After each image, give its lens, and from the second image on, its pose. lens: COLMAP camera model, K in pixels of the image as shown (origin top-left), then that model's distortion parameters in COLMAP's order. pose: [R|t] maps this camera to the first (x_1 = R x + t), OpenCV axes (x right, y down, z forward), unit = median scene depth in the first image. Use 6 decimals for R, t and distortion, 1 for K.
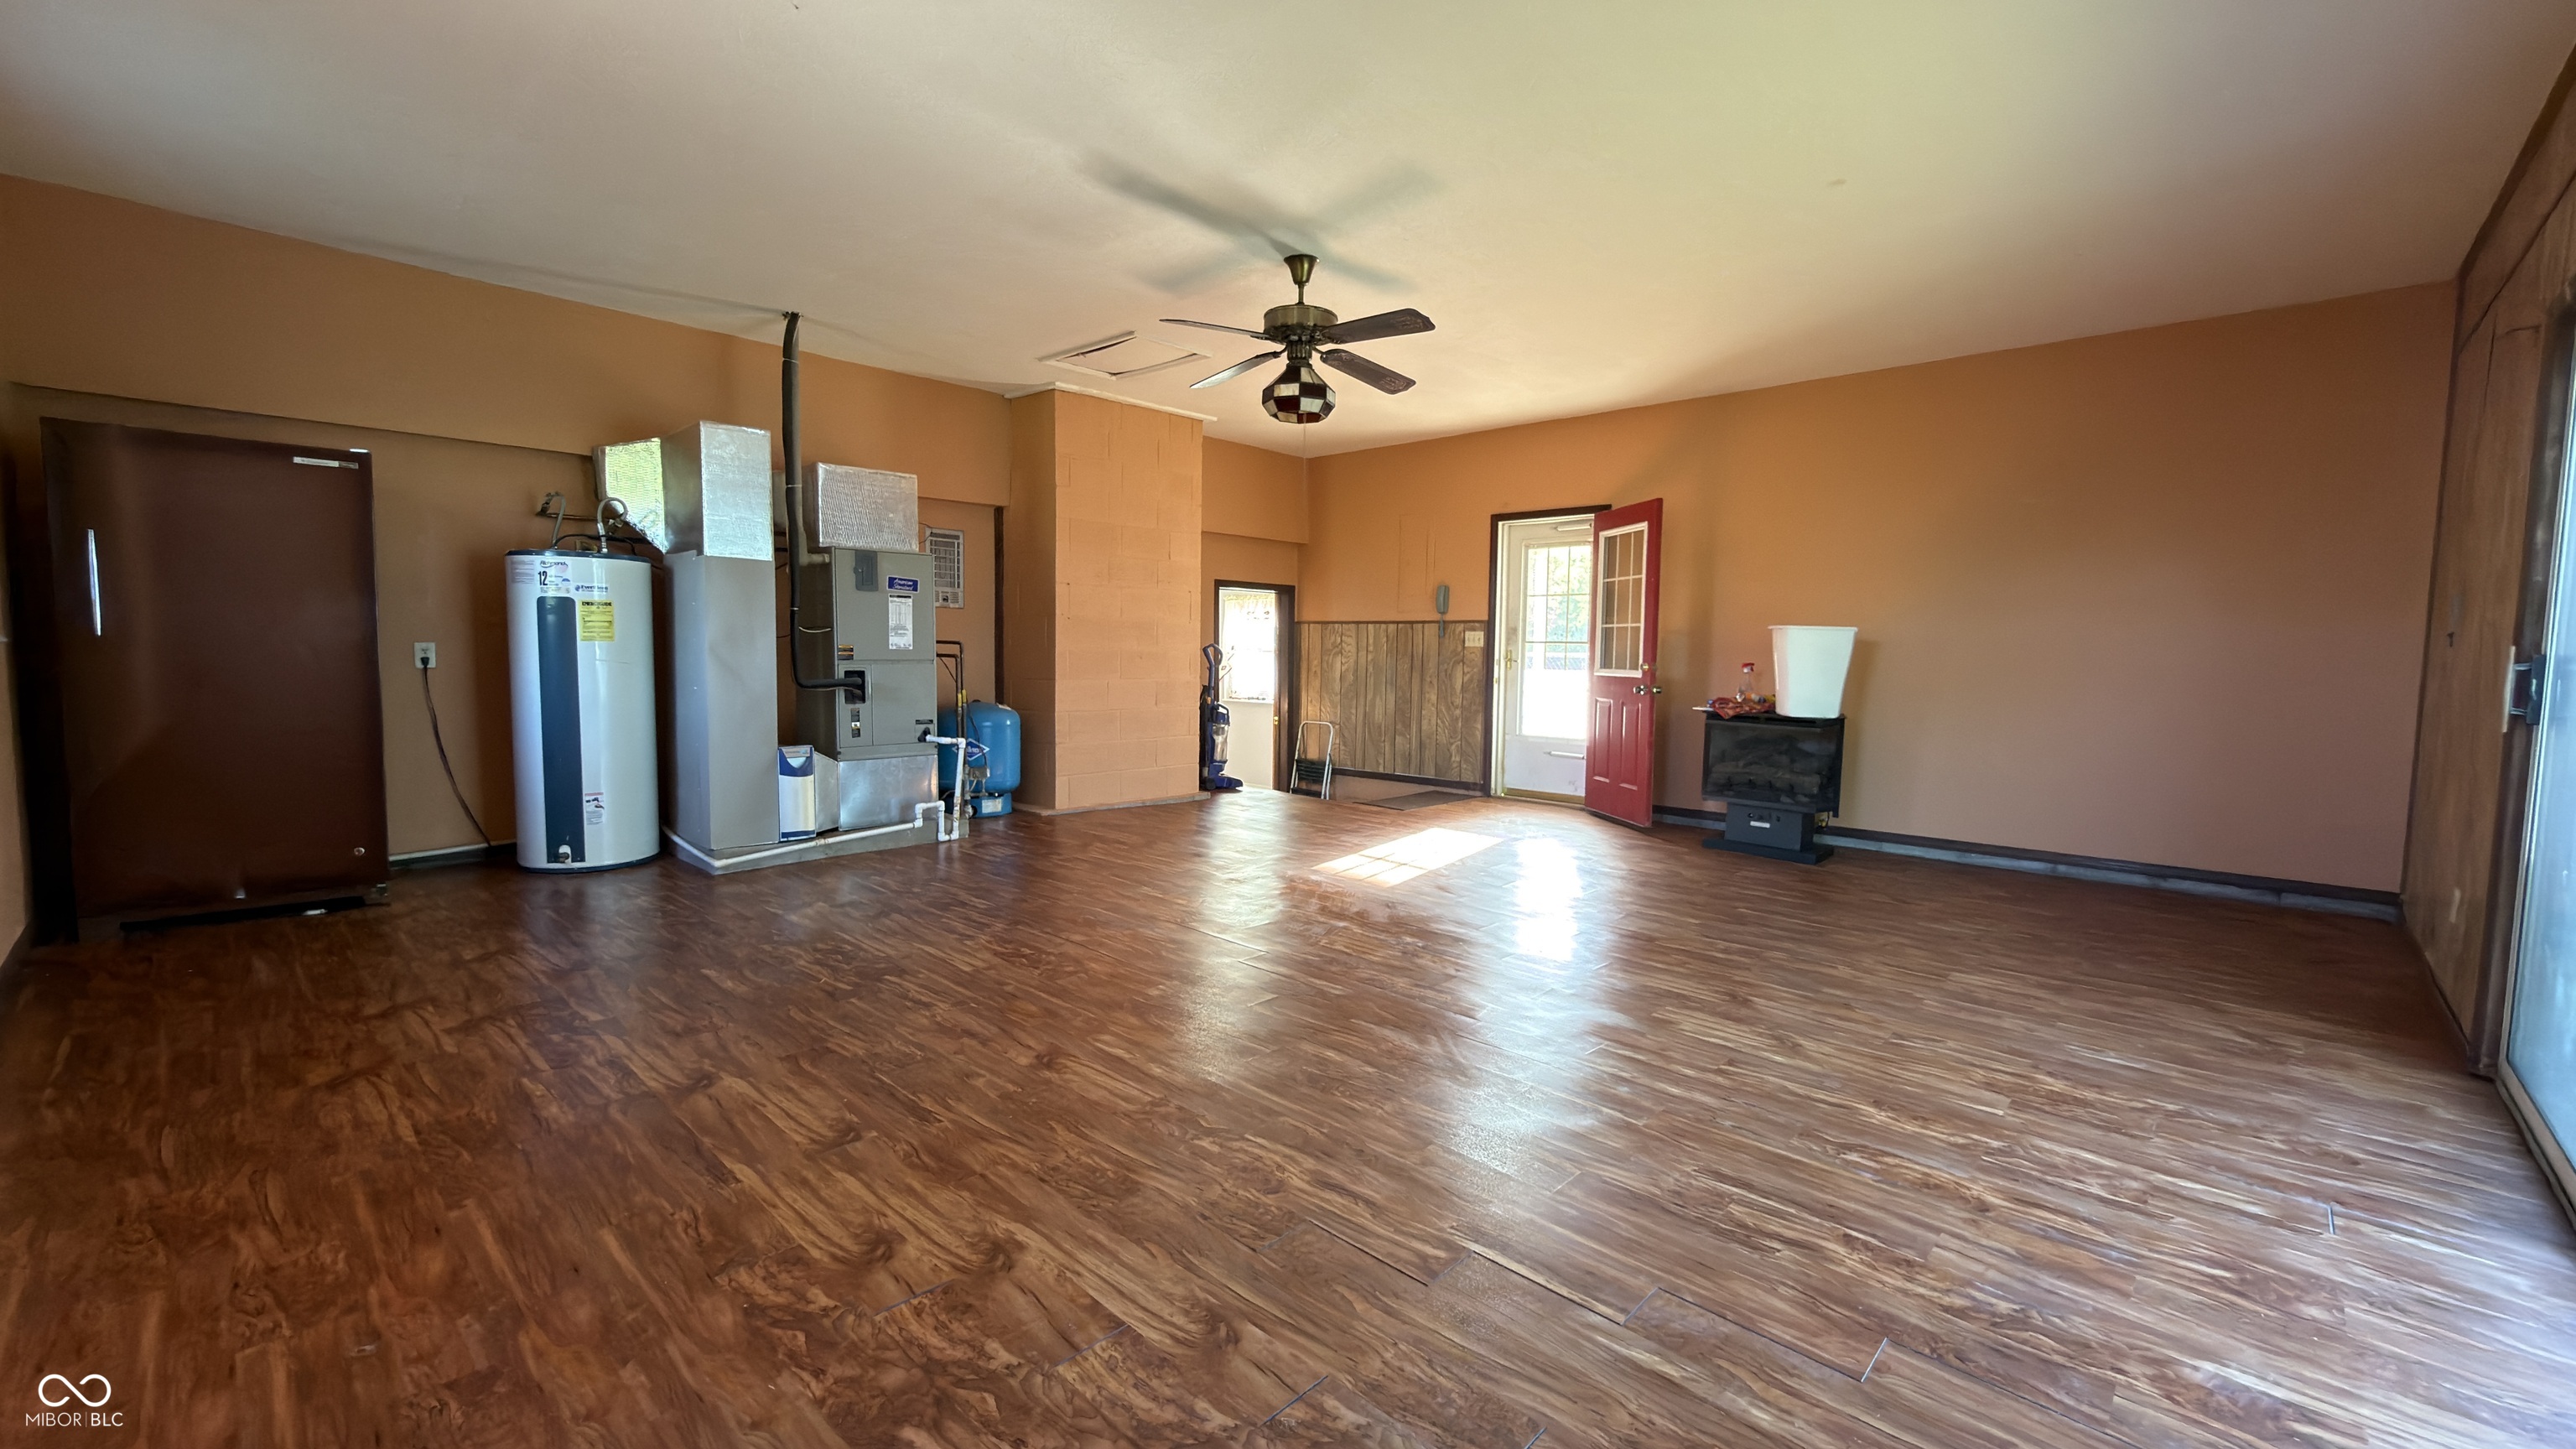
lens RADIAL K [[1039.3, 0, 1284.7], [0, 1039.3, 722.2], [0, 0, 1]] dist [0.000309, 0.000090]
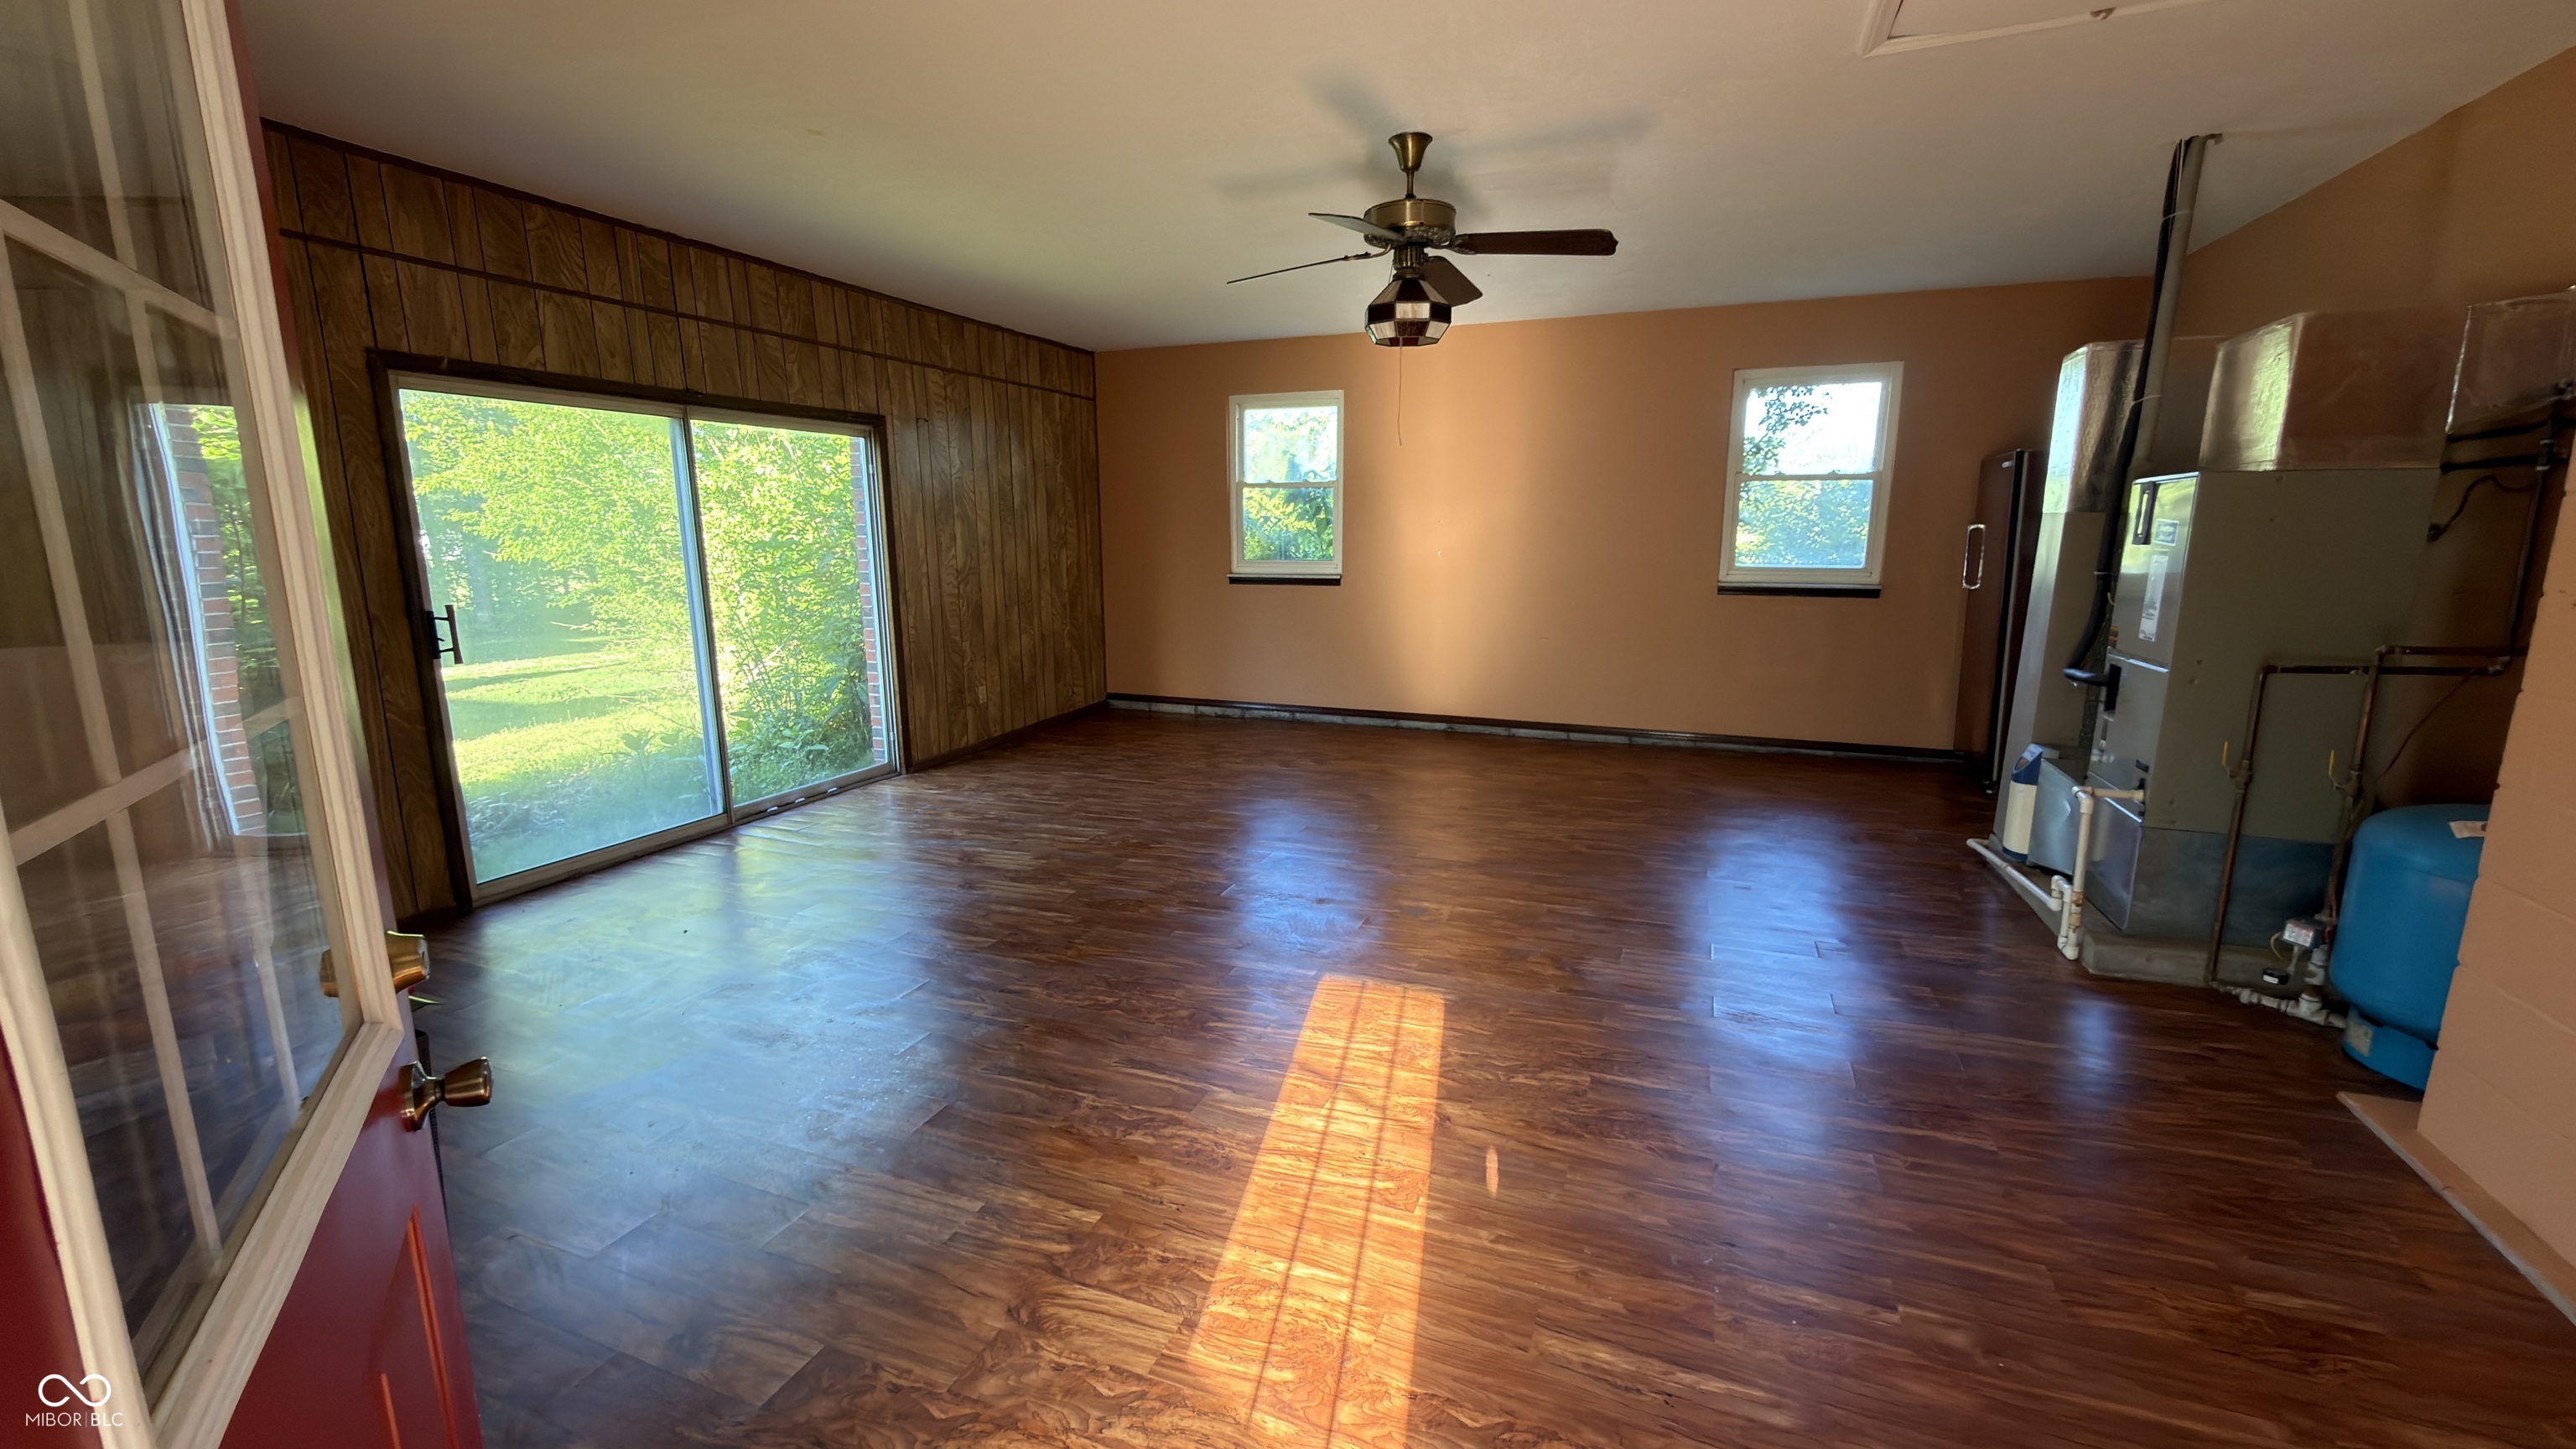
lens RADIAL K [[1039.3, 0, 1291.2], [0, 1039.3, 723.4], [0, 0, 1]] dist [0.000309, 0.000090]
pose [[-0.930030, 0.058278, -0.362834, 0.634753], [-0.036747, 0.967648, 0.249614, -0.314155], [0.365642, 0.245481, -0.897800, 2.731736]]
